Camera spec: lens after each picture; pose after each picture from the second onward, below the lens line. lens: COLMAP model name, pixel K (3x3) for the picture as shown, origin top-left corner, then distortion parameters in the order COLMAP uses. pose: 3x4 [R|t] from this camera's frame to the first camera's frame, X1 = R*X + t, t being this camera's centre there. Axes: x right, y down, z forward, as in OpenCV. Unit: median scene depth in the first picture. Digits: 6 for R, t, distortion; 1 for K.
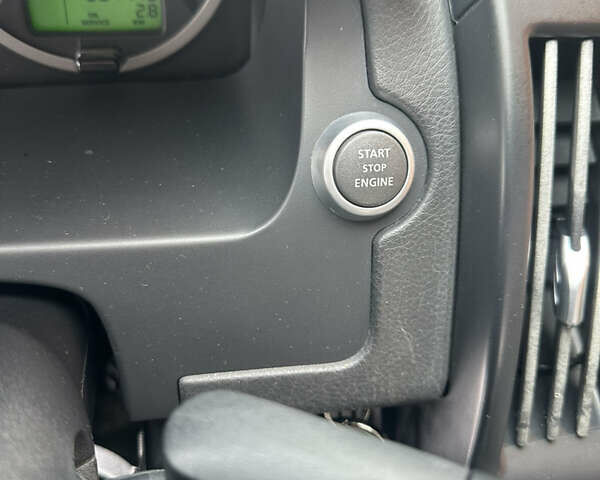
lens RADIAL K [[594.4, 0, 299.9], [0, 594.4, 208.5], [0, 0, 1]] dist [0.121634, -0.347873]
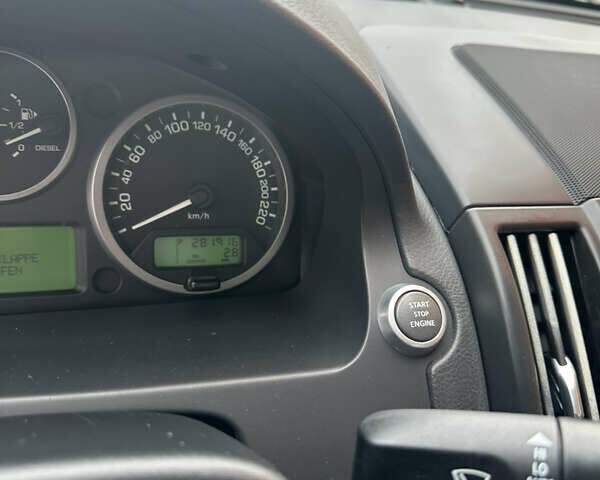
lens RADIAL K [[573.2, 0, 300.0], [0, 573.2, 240.0], [0, 0, 1]] dist [0.157367, -0.280425]
pose [[0.991252, -0.056151, 0.119440, -0.325676], [0.104417, 0.887152, -0.449508, 0.371099], [-0.080721, 0.458048, 0.885255, -0.338305]]
